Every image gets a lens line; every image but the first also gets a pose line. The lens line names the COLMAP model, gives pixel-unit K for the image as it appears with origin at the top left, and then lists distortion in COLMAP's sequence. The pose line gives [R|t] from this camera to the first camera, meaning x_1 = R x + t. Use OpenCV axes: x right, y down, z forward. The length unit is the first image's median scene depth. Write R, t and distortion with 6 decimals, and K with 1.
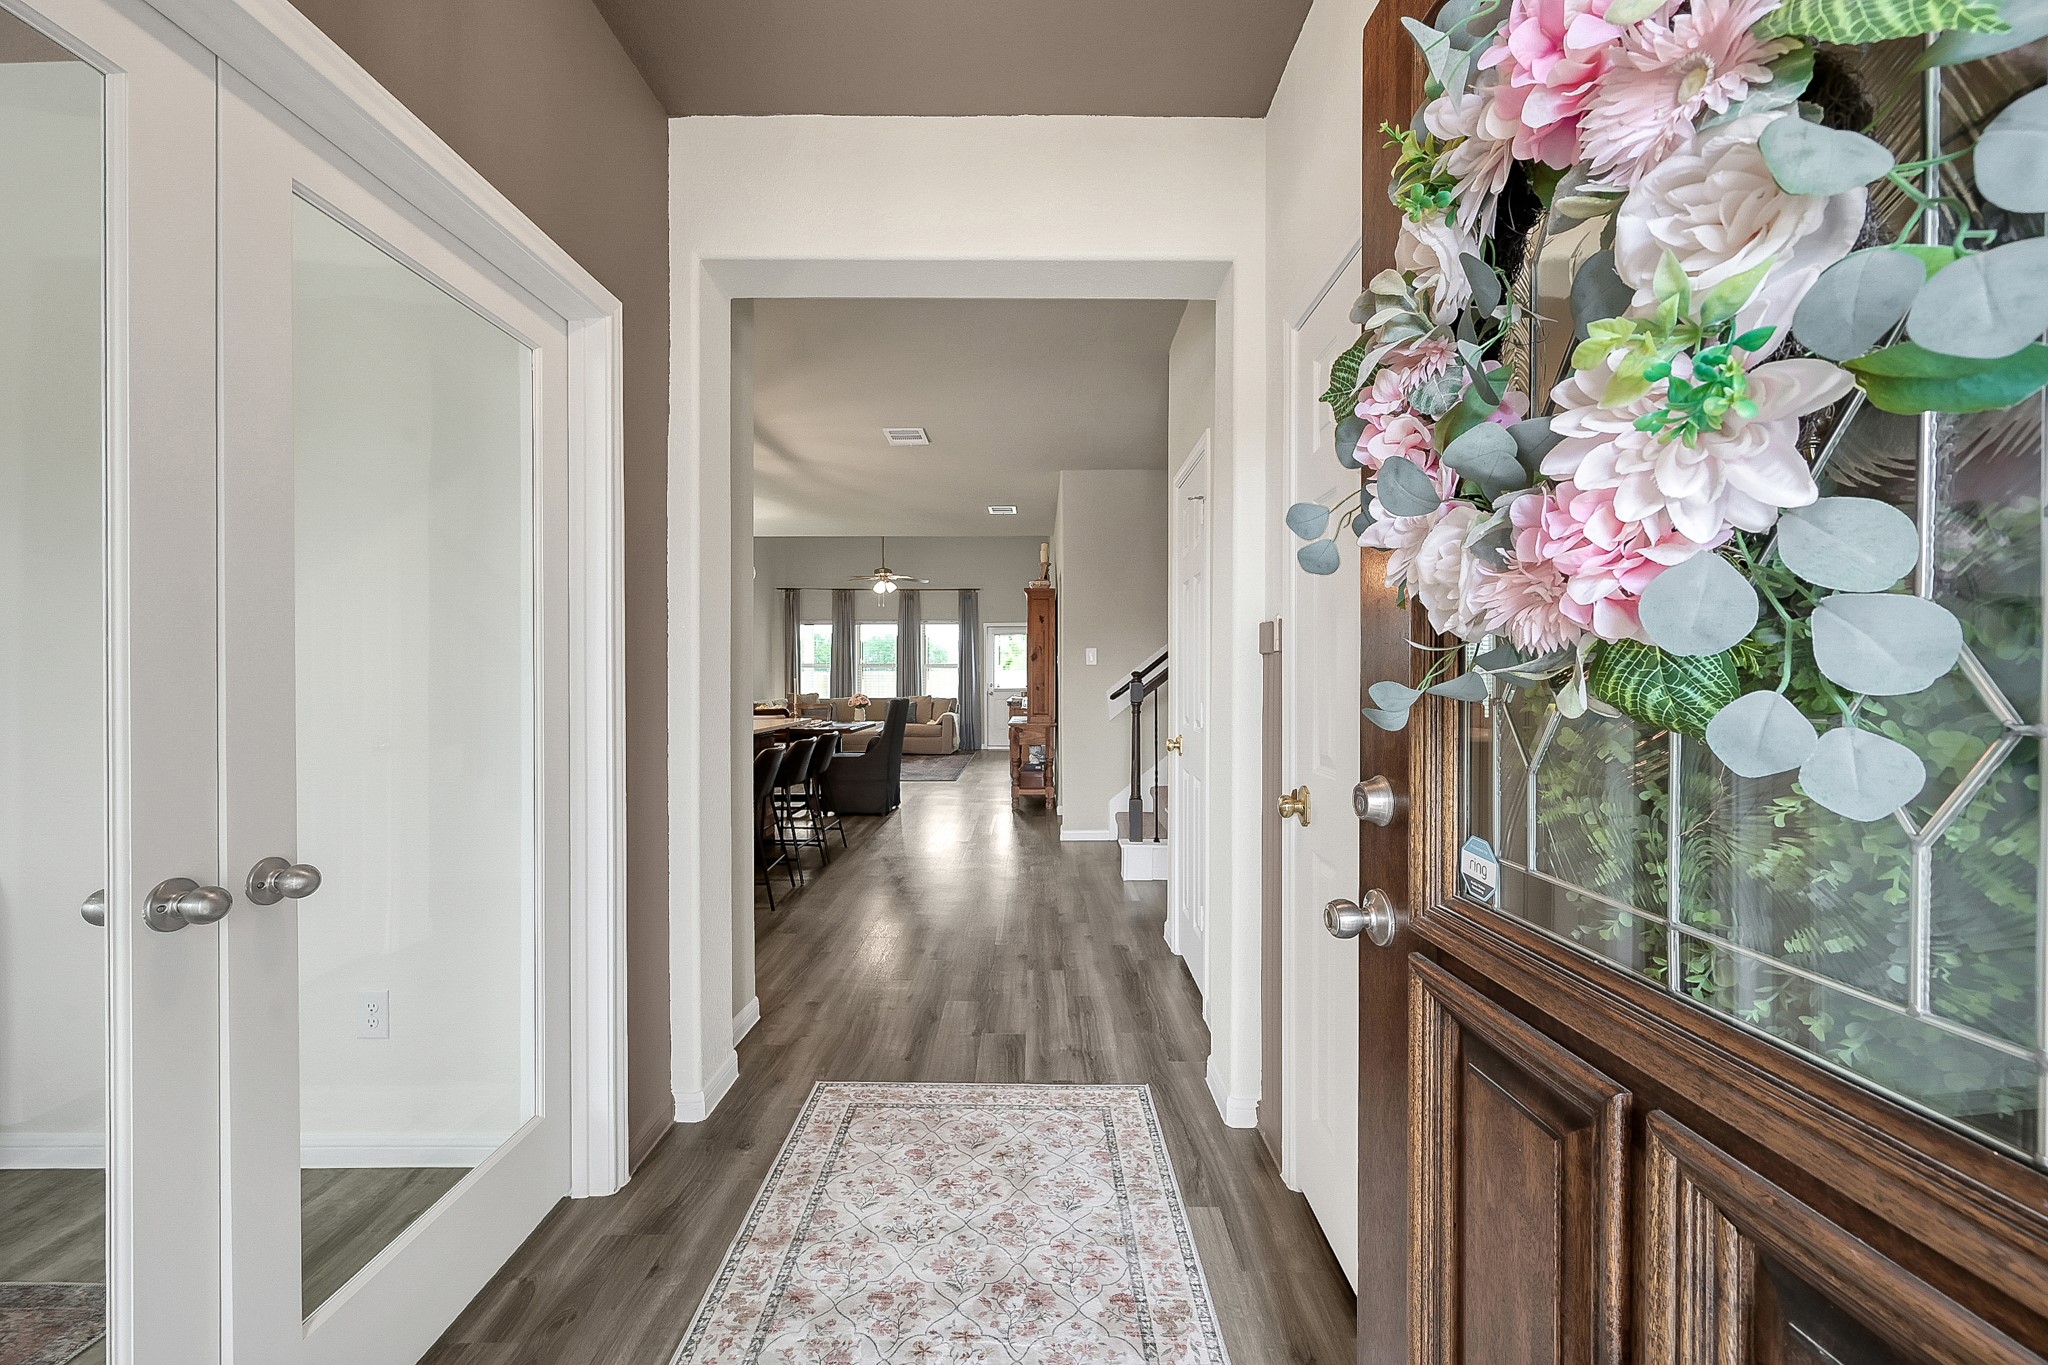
lens RADIAL K [[815.1, 0, 1039.0], [0, 815.1, 683.6], [0, 0, 1]] dist [-0.002902, 0.001151]
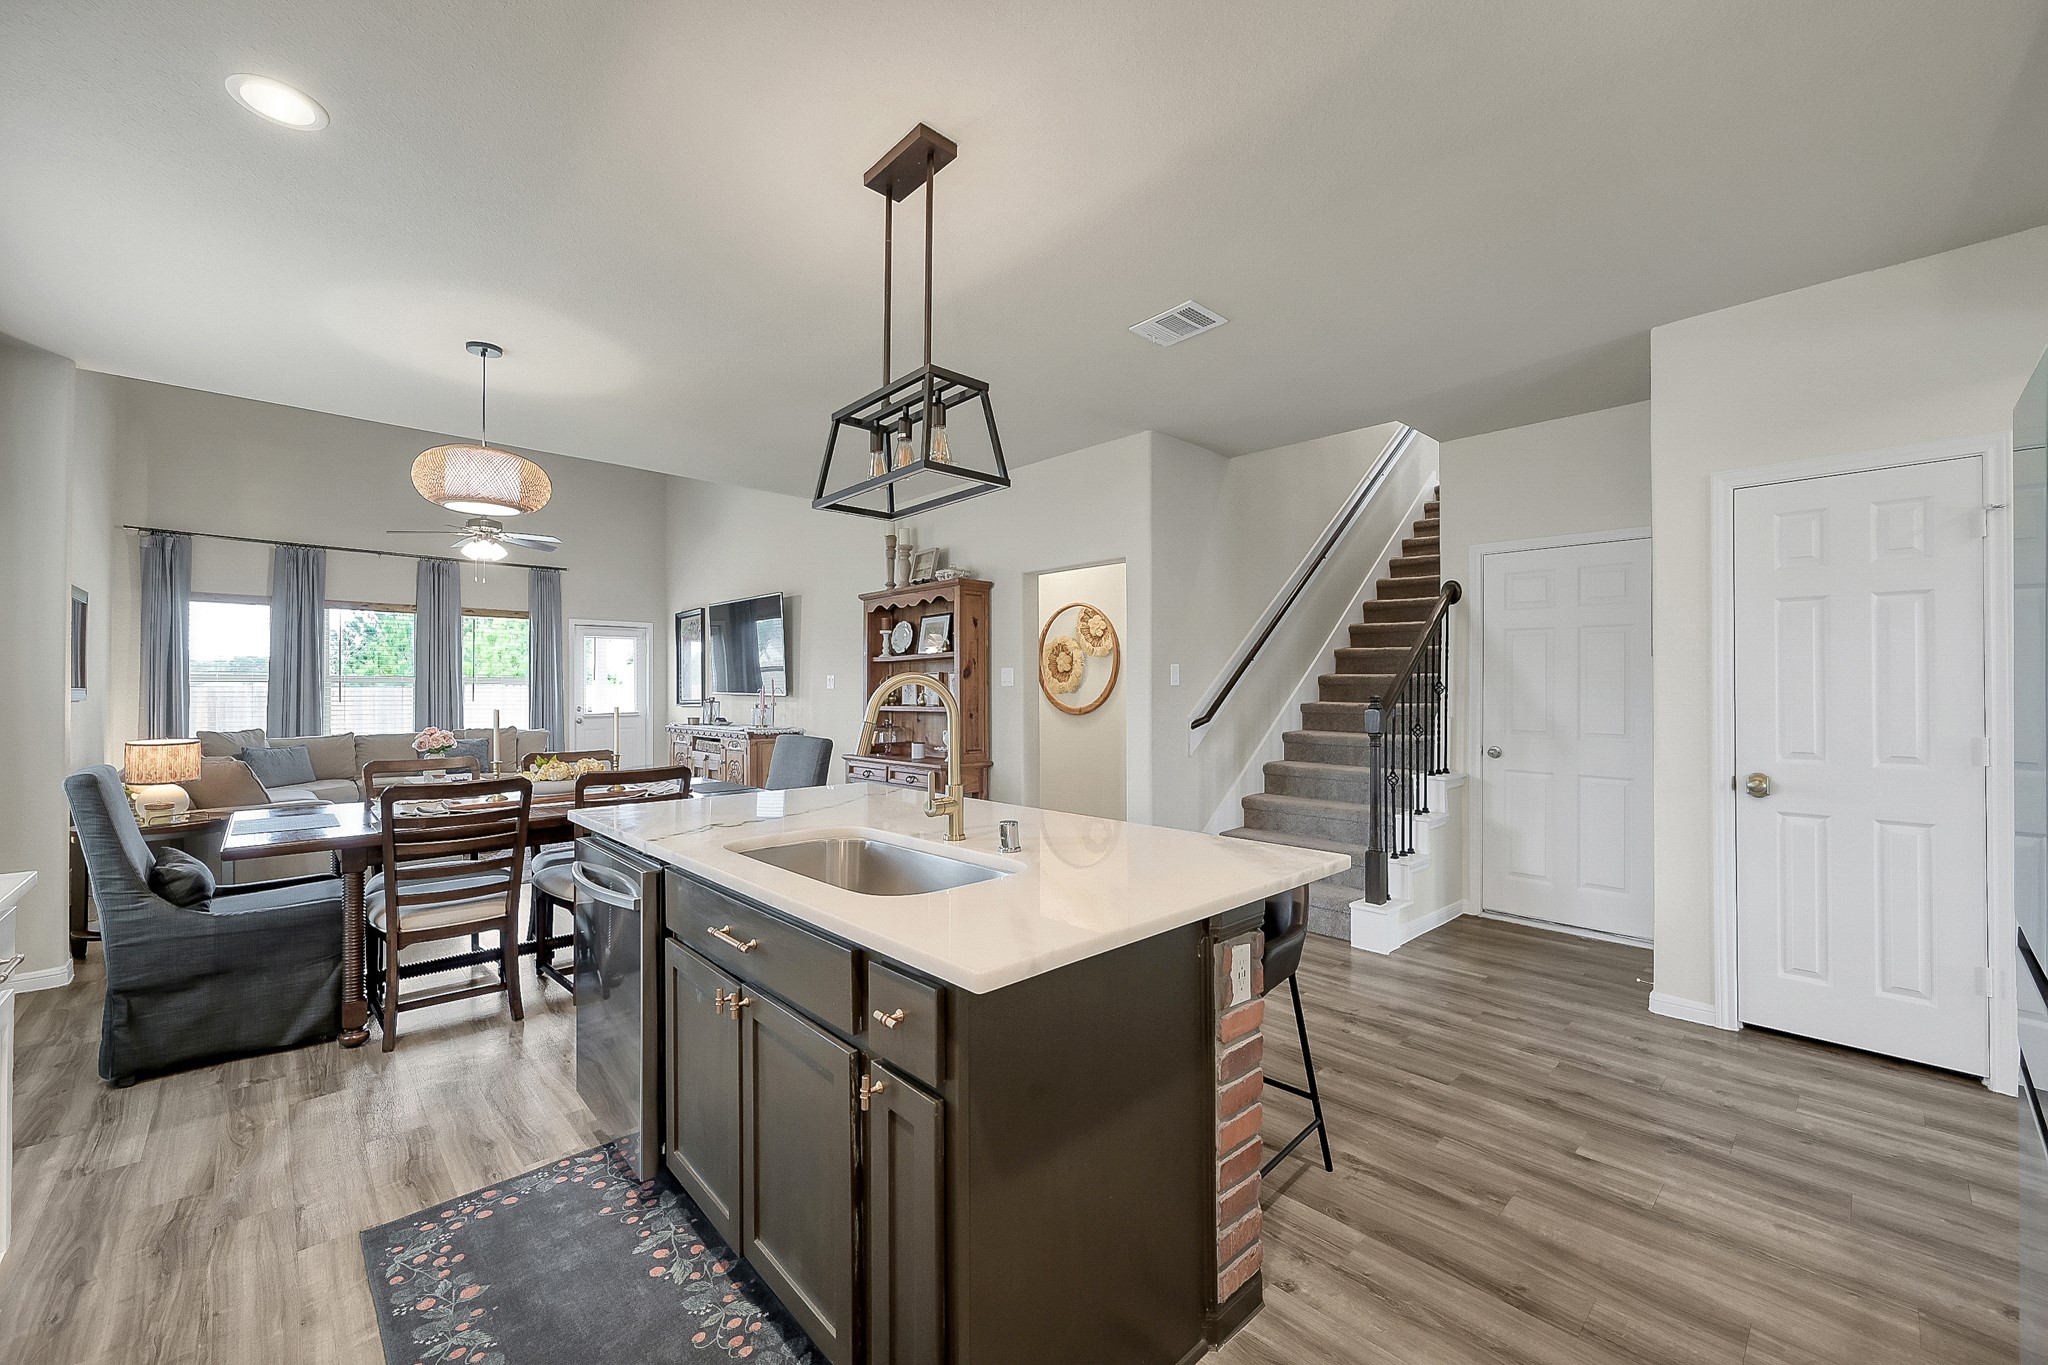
lens RADIAL K [[815.1, 0, 1025.5], [0, 815.1, 684.2], [0, 0, 1]] dist [-0.002902, 0.001151]
pose [[0.730309, 0.008497, 0.683064, -0.275759], [0.005413, 0.999819, -0.018224, -0.005147], [-0.683095, 0.017007, 0.730131, 0.253799]]
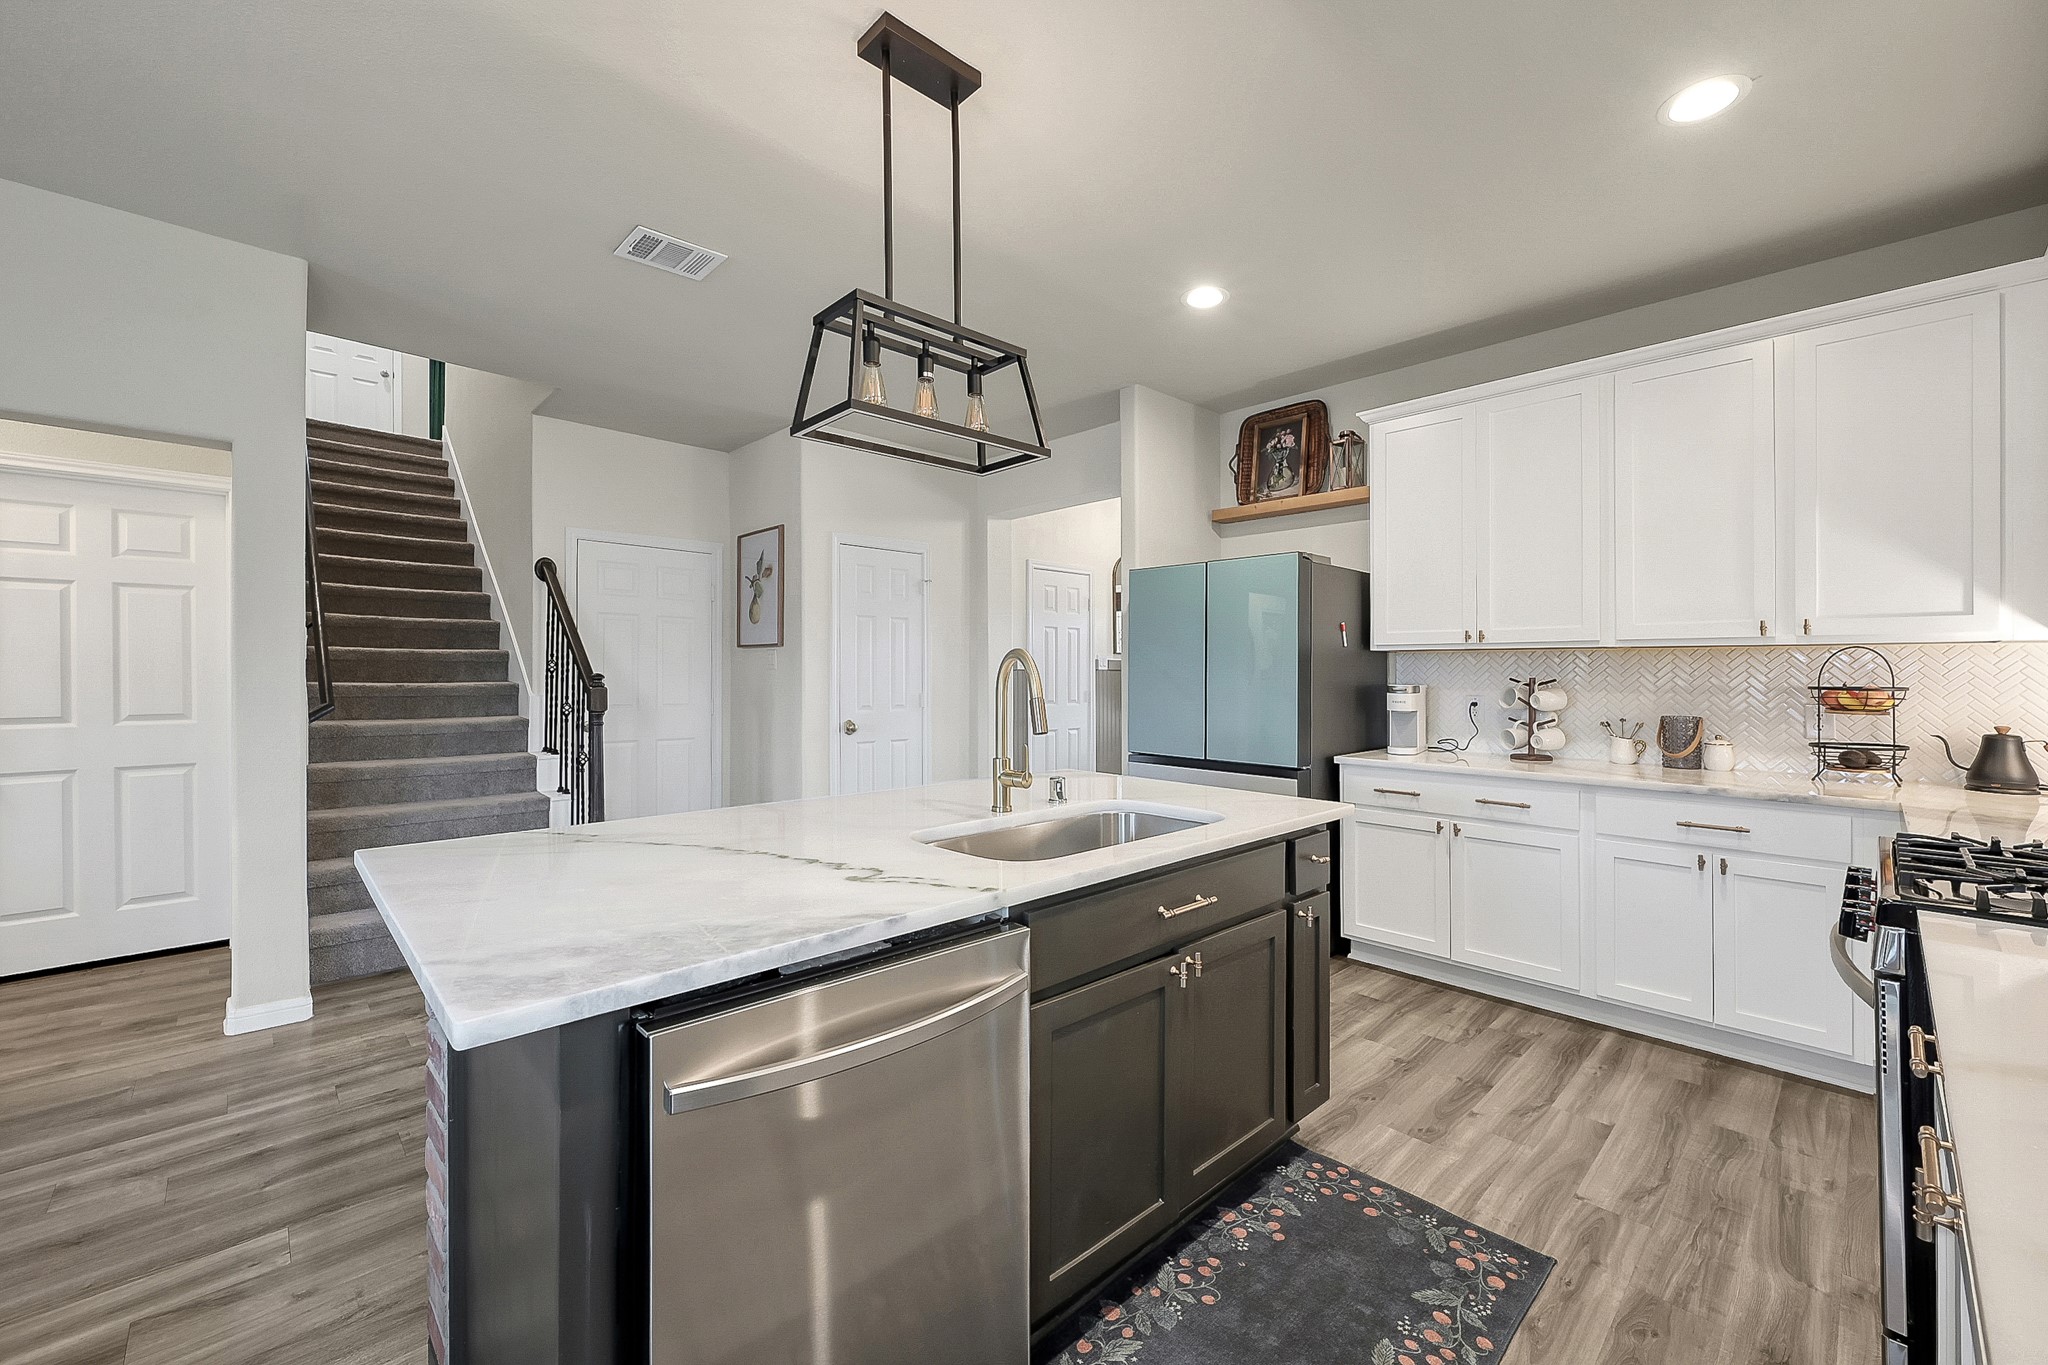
lens RADIAL K [[815.1, 0, 1038.5], [0, 815.1, 675.5], [0, 0, 1]] dist [-0.002902, 0.001151]
pose [[-0.693517, -0.002326, 0.720437, -0.300131], [0.005953, 0.999942, 0.008960, -0.006582], [-0.720416, 0.010503, -0.693463, 0.494336]]
